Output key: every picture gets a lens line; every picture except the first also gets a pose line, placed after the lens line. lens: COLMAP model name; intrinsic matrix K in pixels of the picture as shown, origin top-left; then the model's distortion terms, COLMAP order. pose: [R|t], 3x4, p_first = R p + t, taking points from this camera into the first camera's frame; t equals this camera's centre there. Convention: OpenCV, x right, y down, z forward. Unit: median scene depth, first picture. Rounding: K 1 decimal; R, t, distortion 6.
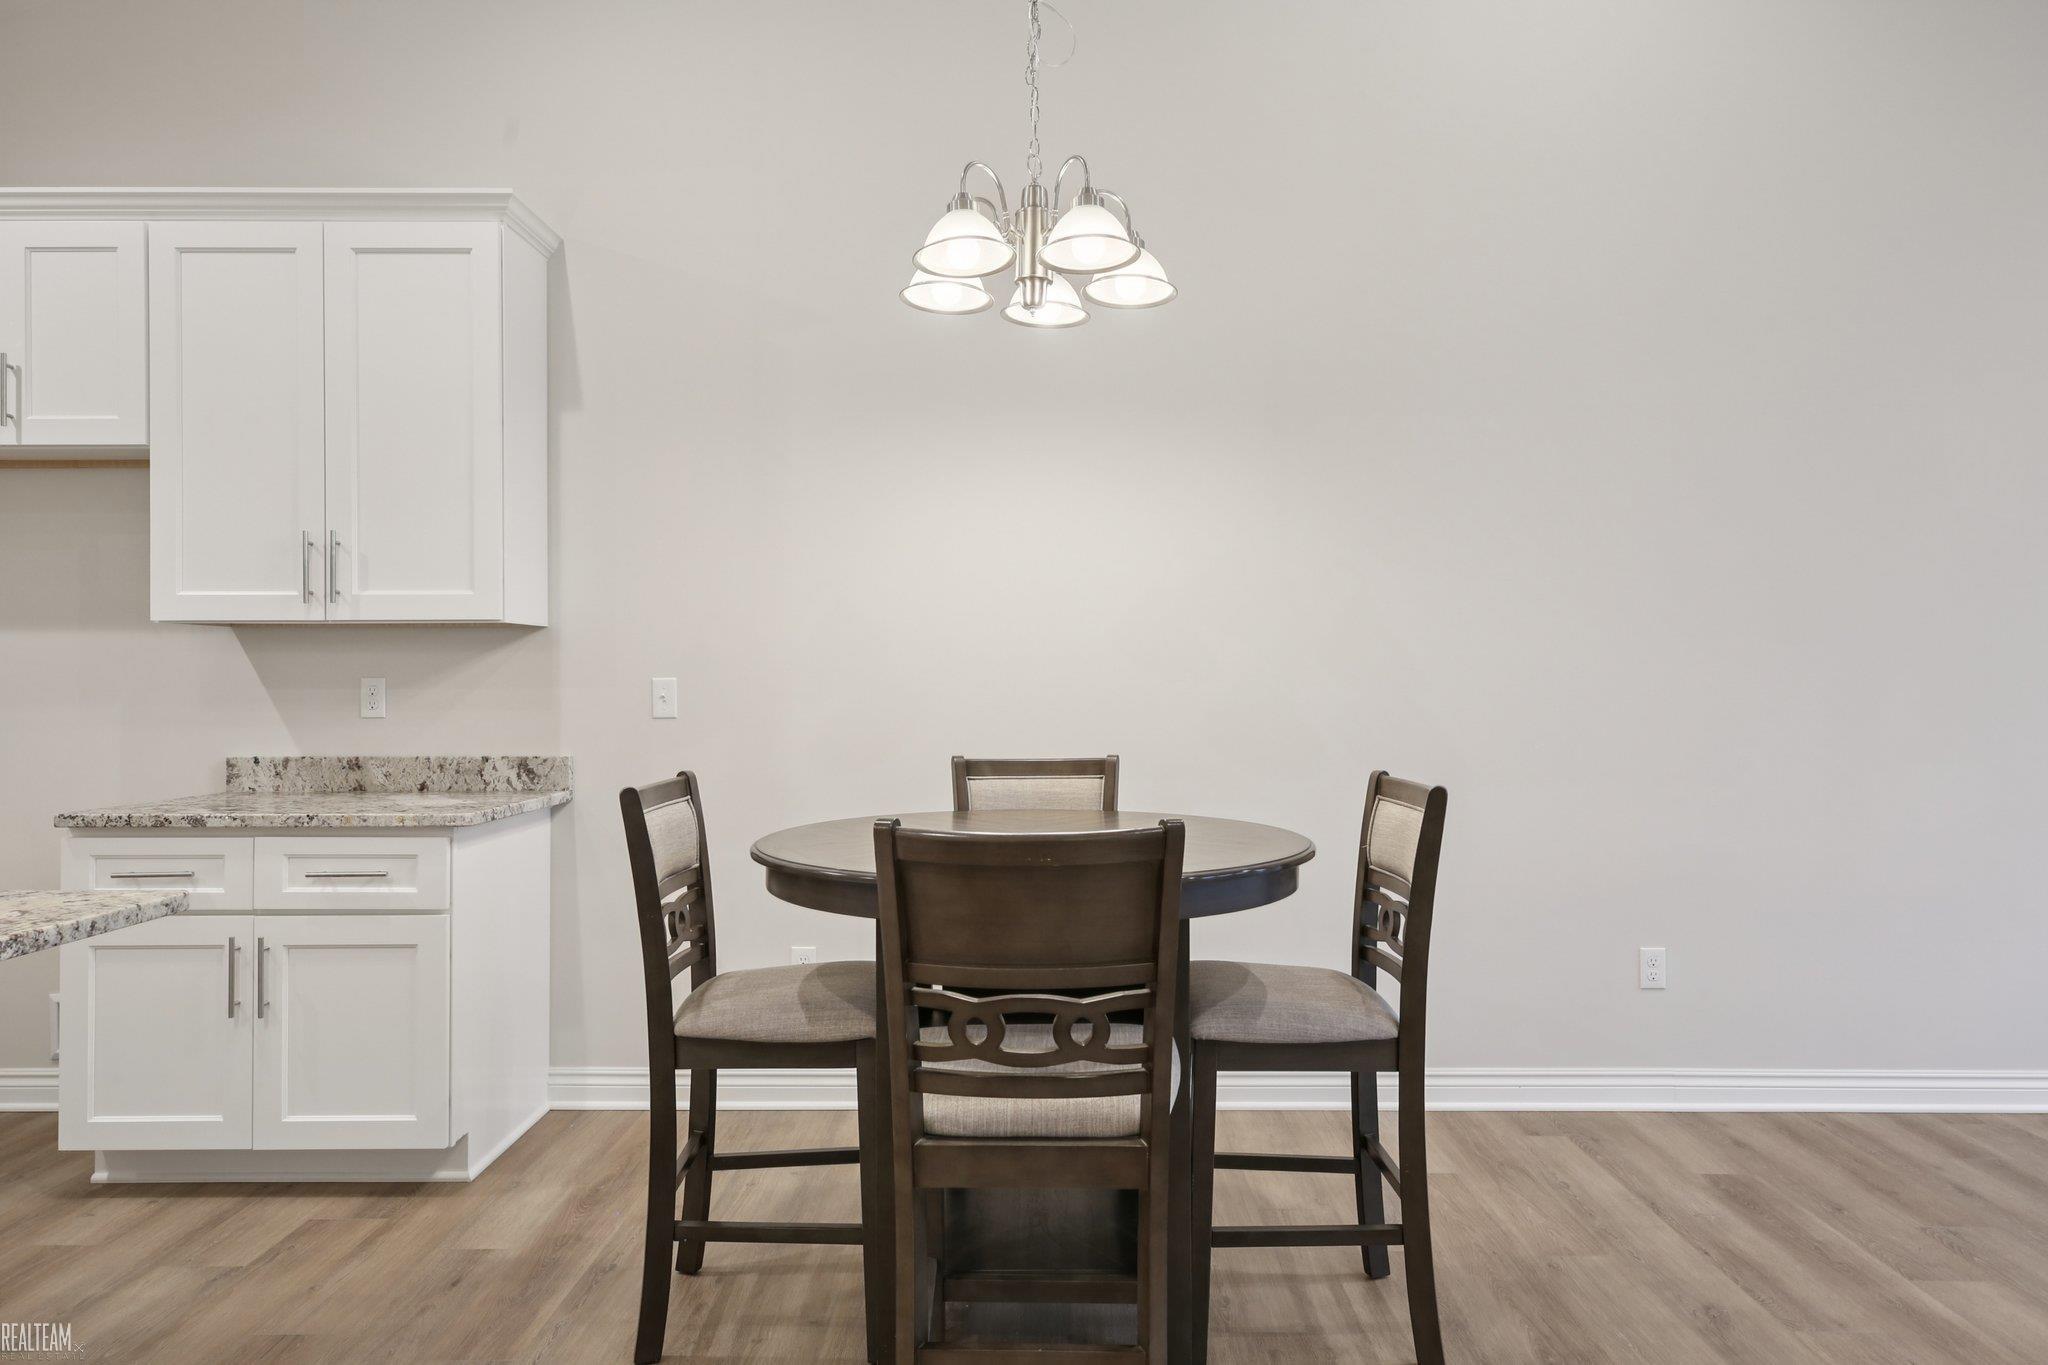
lens RADIAL K [[1263.5, 0, 1034.2], [0, 1263.5, 669.7], [0, 0, 1]] dist [0.009557, 0.000353]
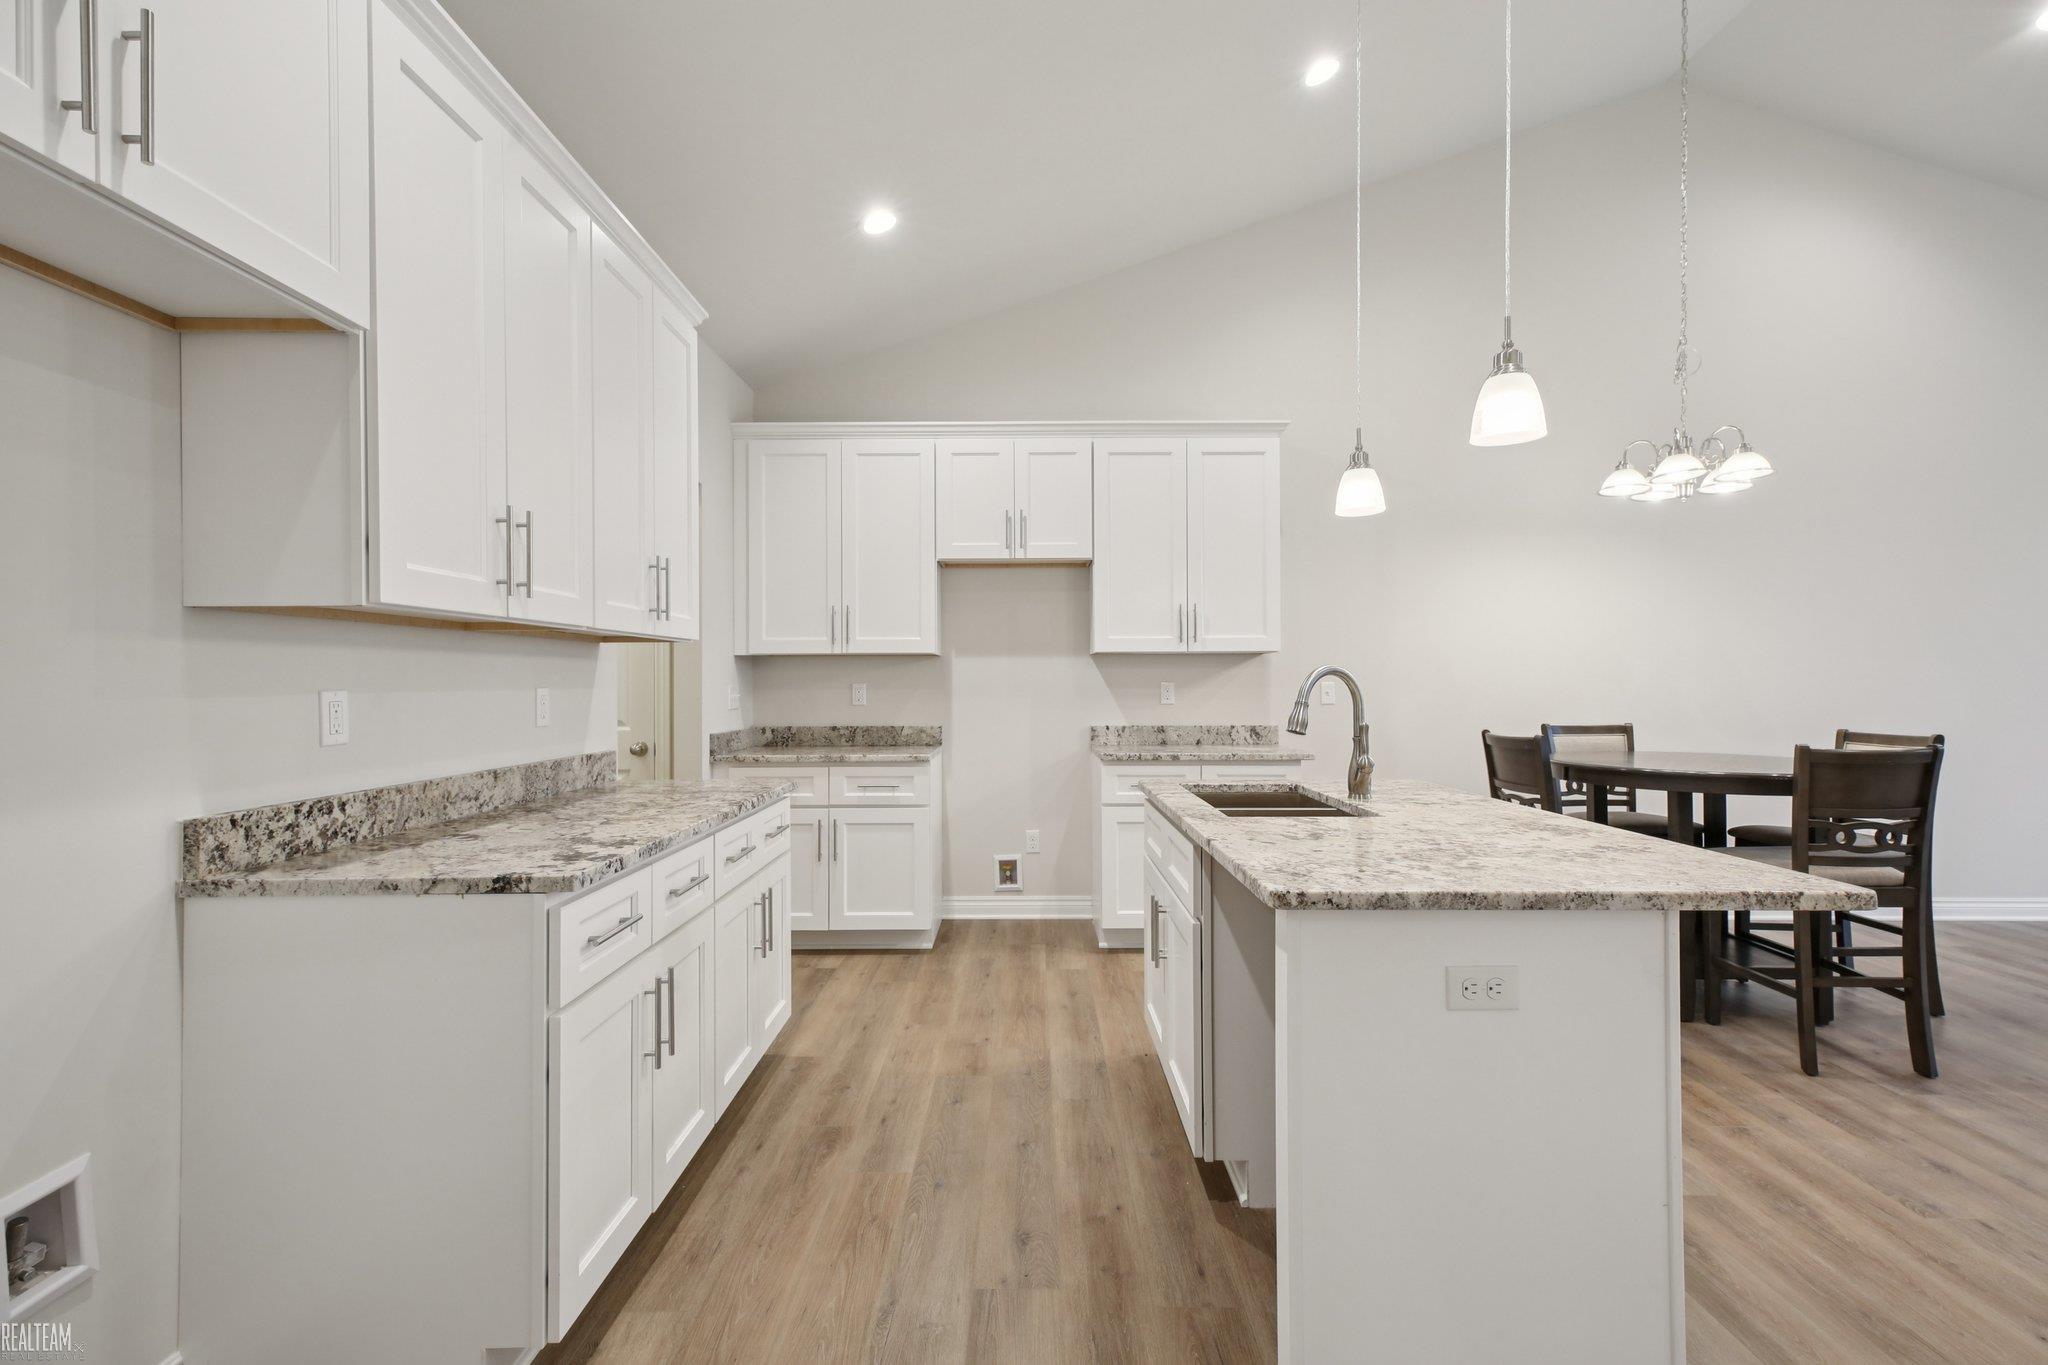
lens RADIAL K [[913.2, 0, 1027.0], [0, 913.2, 677.1], [0, 0, 1]] dist [0.012549, -0.000751]
pose [[0.999970, -0.001011, 0.007619, -0.821835], [0.000999, 0.999998, 0.001653, -0.003969], [-0.007621, -0.001645, 0.999970, -0.350470]]
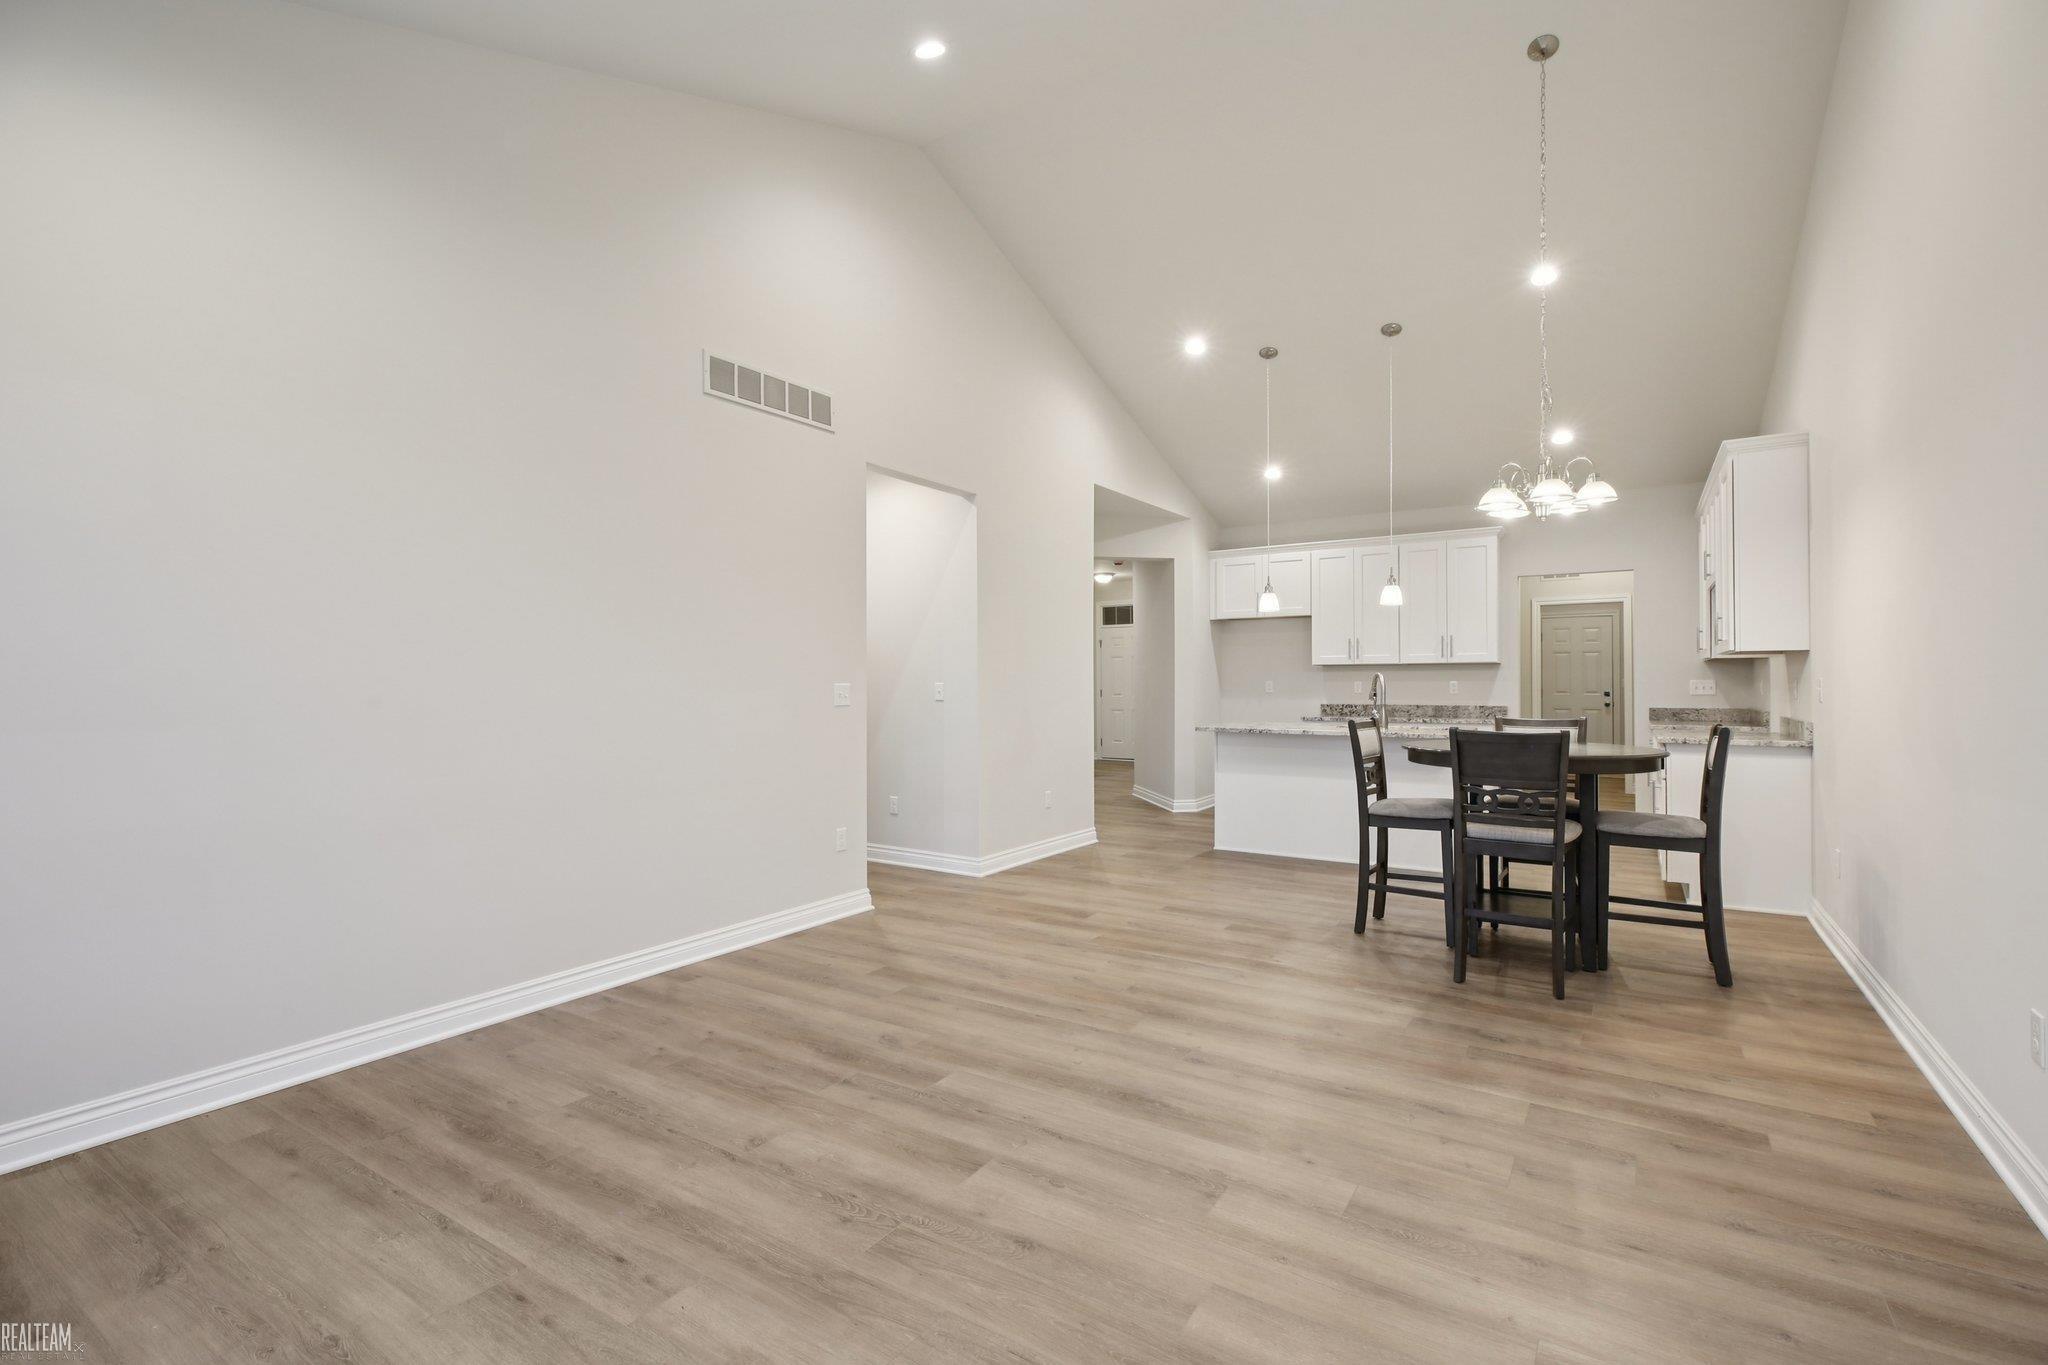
lens RADIAL K [[932.8, 0, 1018.7], [0, 932.8, 680.8], [0, 0, 1]] dist [0.003424, -0.000395]
pose [[-0.545803, 0.002739, -0.837909, 1.506691], [0.009958, 0.999945, -0.003218, 0.002889], [0.837855, -0.010100, -0.545800, 0.878656]]
